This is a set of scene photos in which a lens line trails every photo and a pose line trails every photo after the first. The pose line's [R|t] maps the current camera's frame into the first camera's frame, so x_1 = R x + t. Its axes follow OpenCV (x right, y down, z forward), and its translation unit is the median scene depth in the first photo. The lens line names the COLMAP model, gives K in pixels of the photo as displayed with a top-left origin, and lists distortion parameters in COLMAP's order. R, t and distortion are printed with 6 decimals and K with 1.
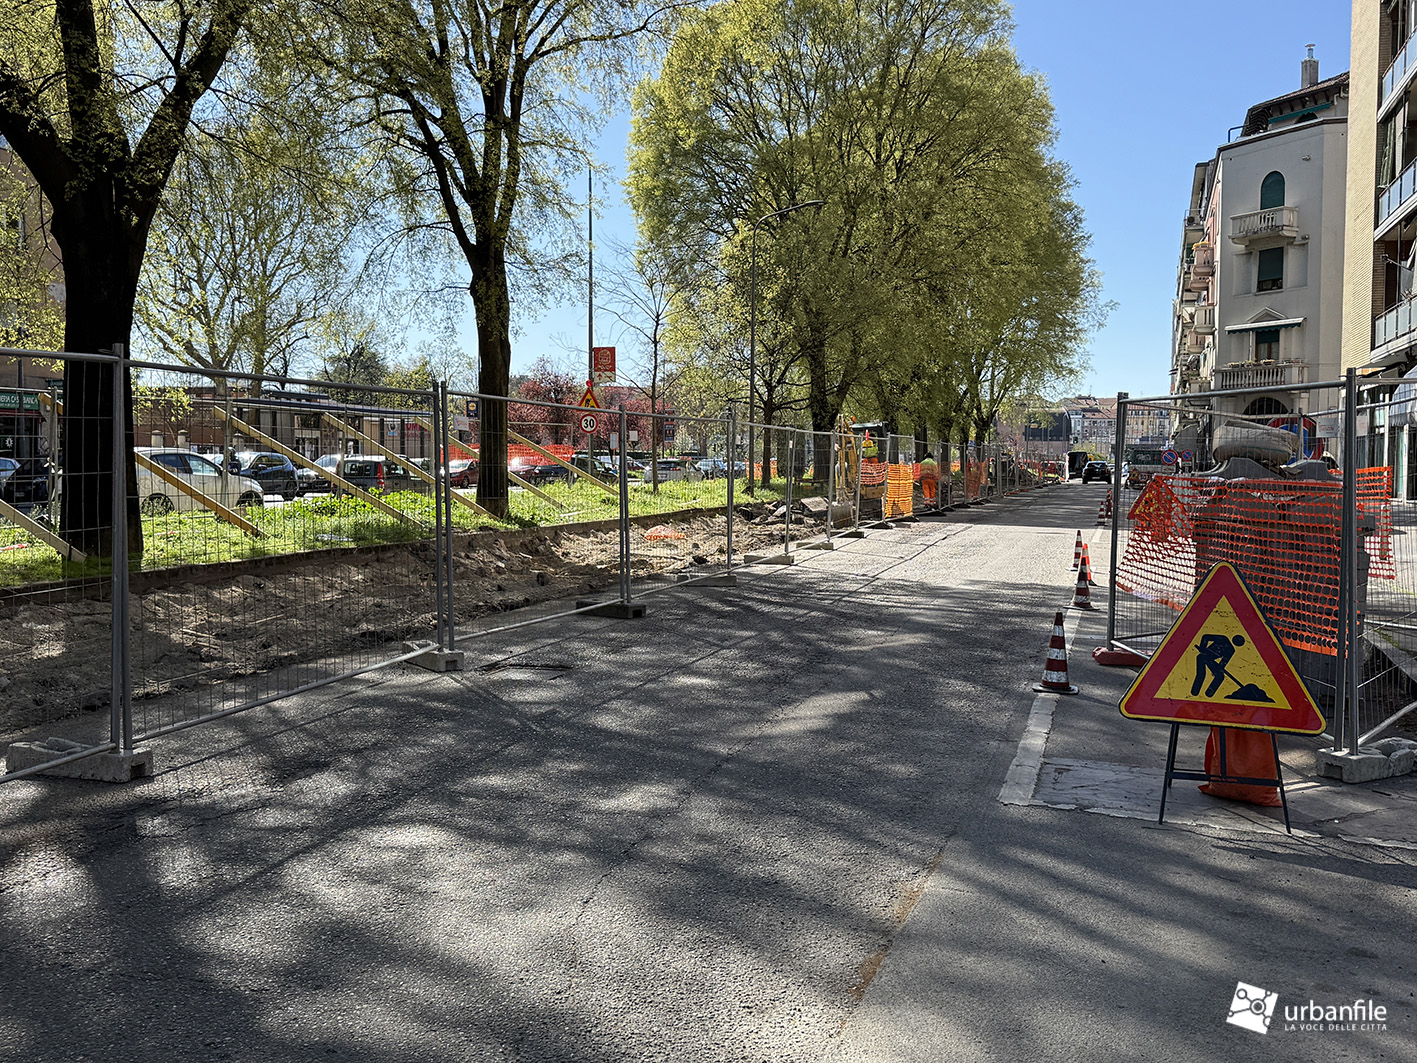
lens RADIAL K [[1422.9, 0, 705.8], [0, 1422.9, 524.2], [0, 0, 1]] dist [-0.001184, 0.000000]
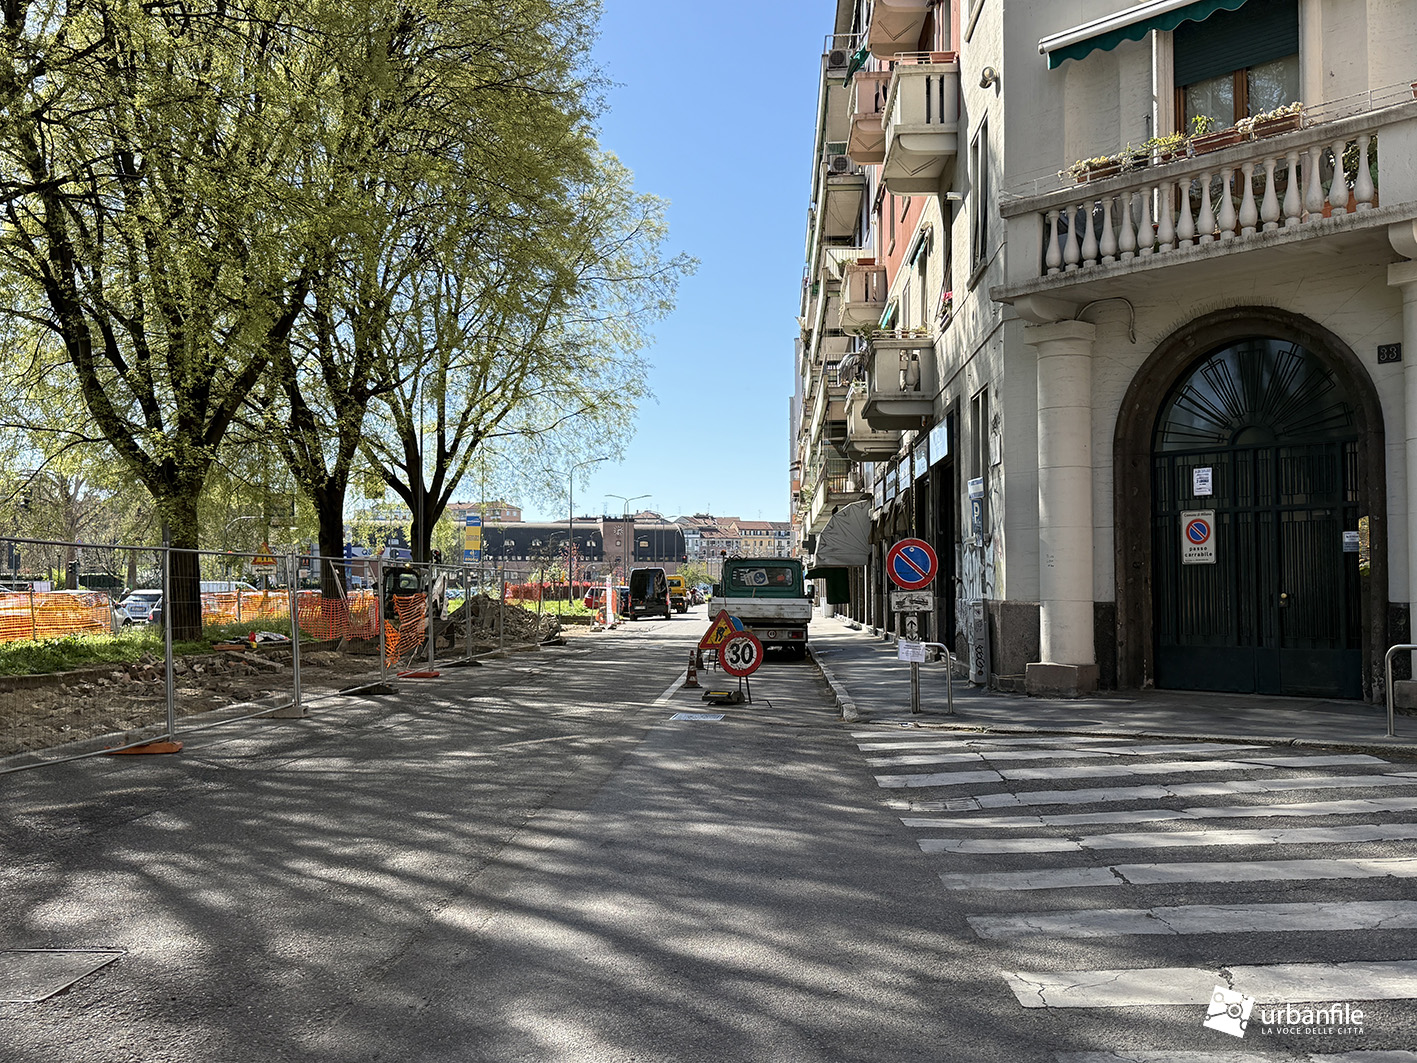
lens RADIAL K [[1443.7, 0, 709.8], [0, 1443.7, 532.5], [0, 0, 1]] dist [0.083266, 0.000000]
pose [[0.966616, 0.009163, 0.256065, 0.254306], [0.011514, 0.996798, -0.079133, -0.036494], [-0.255970, 0.079440, 0.963415, 0.801001]]
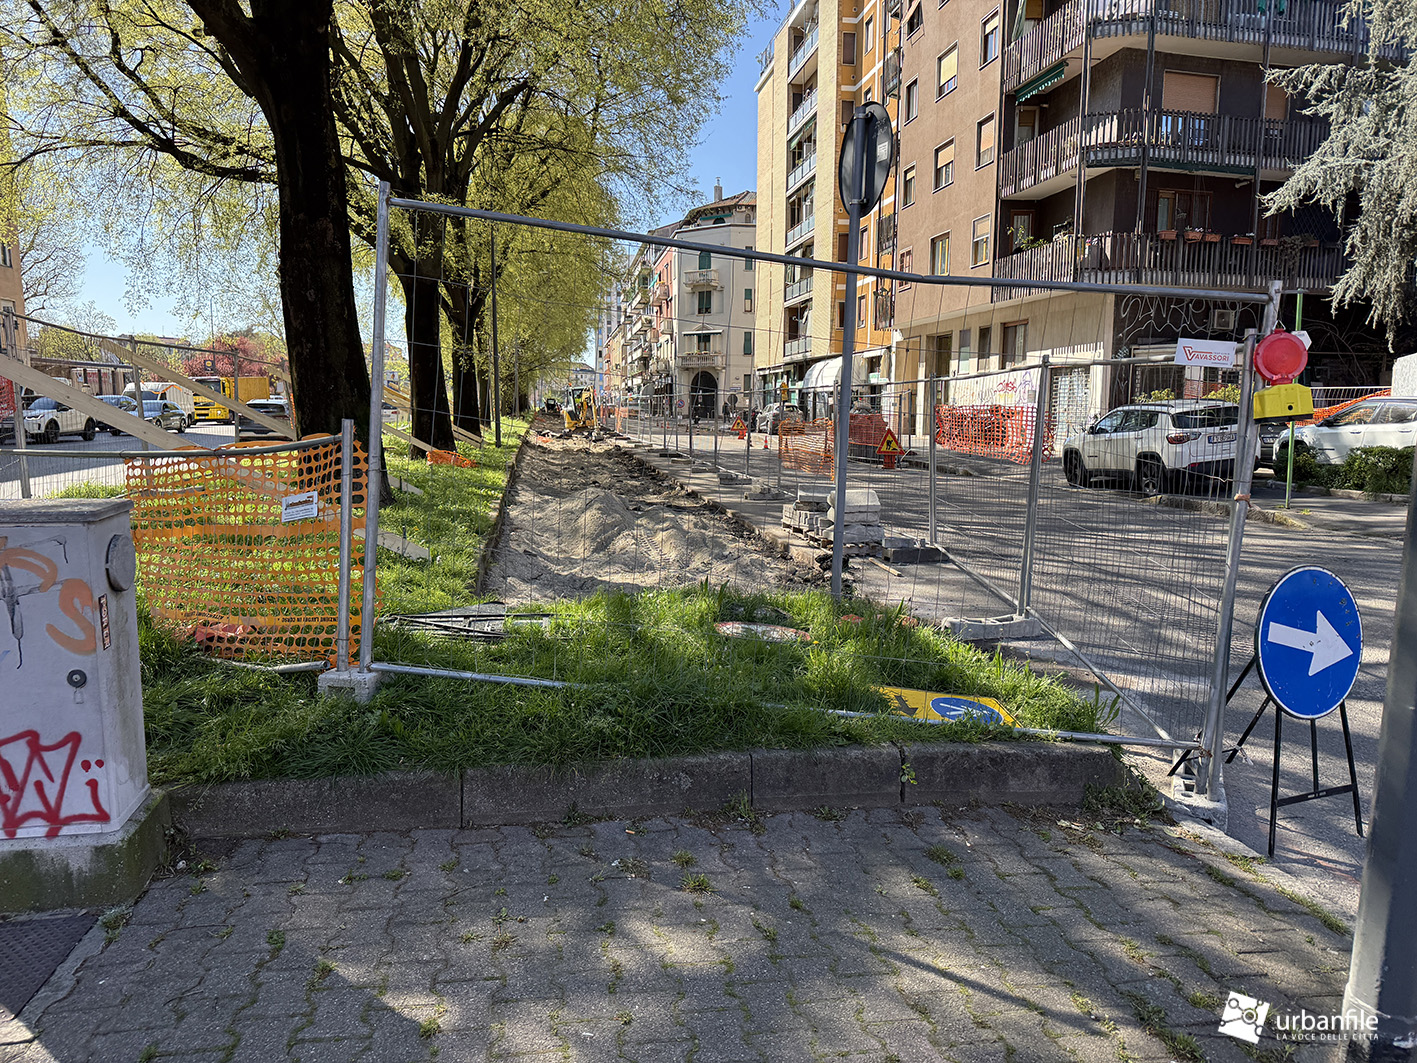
lens RADIAL K [[996.1, 0, 718.3], [0, 996.1, 541.3], [0, 0, 1]] dist [0.013811, -0.010824]
pose [[0.896447, -0.054552, 0.439781, -0.185170], [0.012670, 0.995144, 0.097615, 0.006983], [-0.442970, -0.081935, 0.892785, -0.212451]]
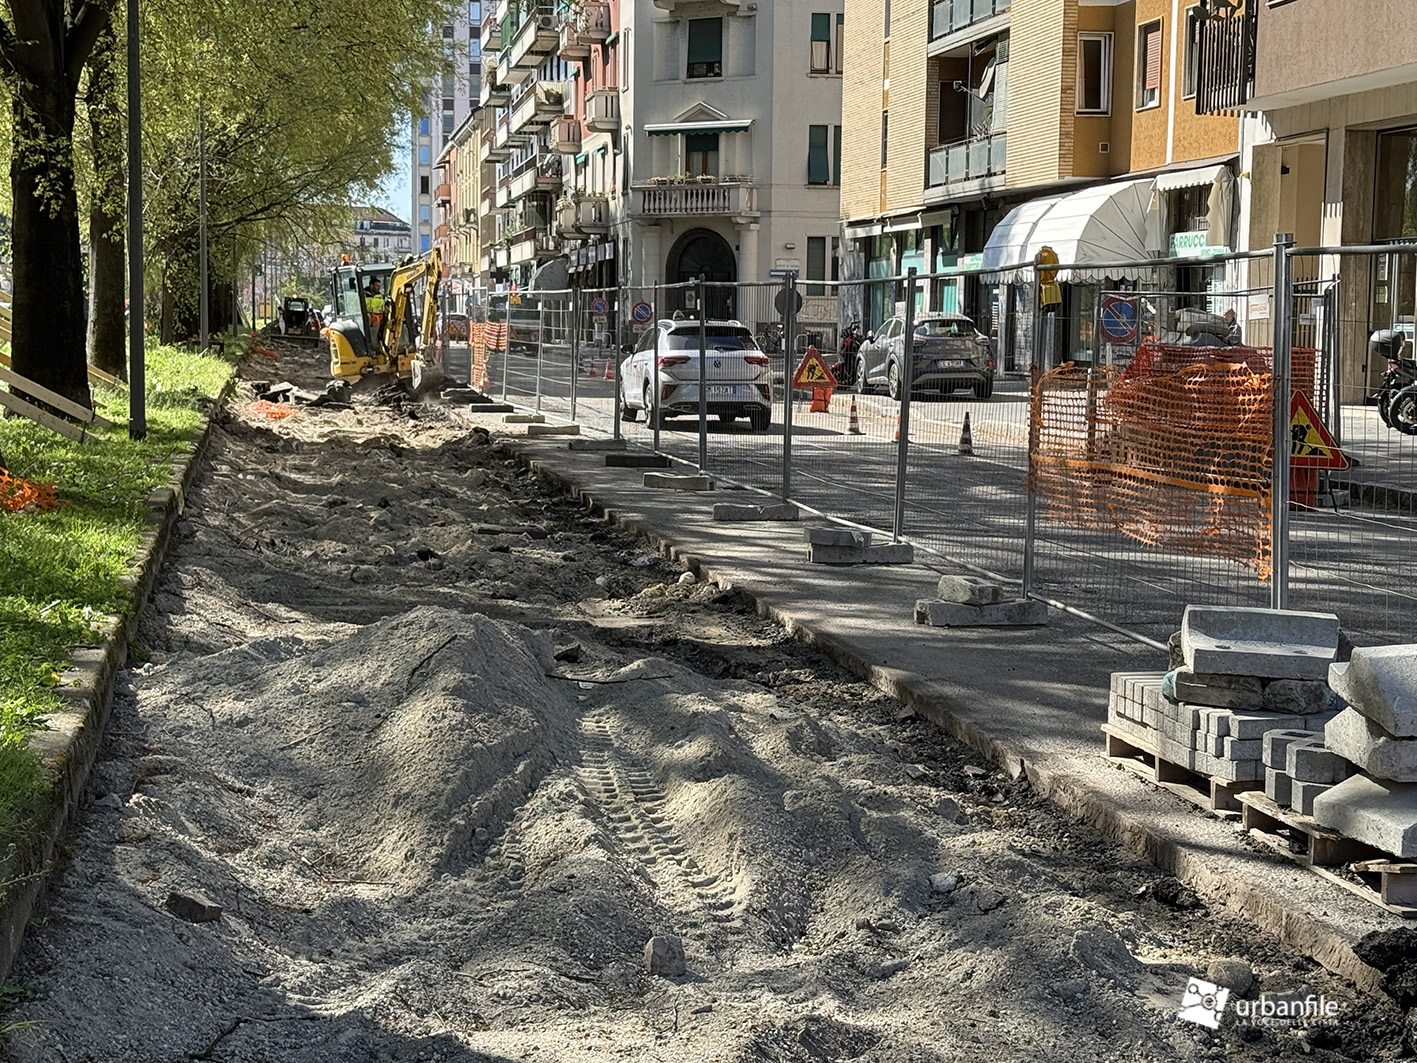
lens RADIAL K [[2553.9, 0, 706.3], [0, 2553.9, 528.9], [0, 0, 1]] dist [-0.001534, 0.000000]
pose [[0.899181, -0.025111, 0.436856, -0.169759], [0.006182, 0.998981, 0.044697, 0.004843], [-0.437533, -0.037490, 0.898420, -0.162835]]
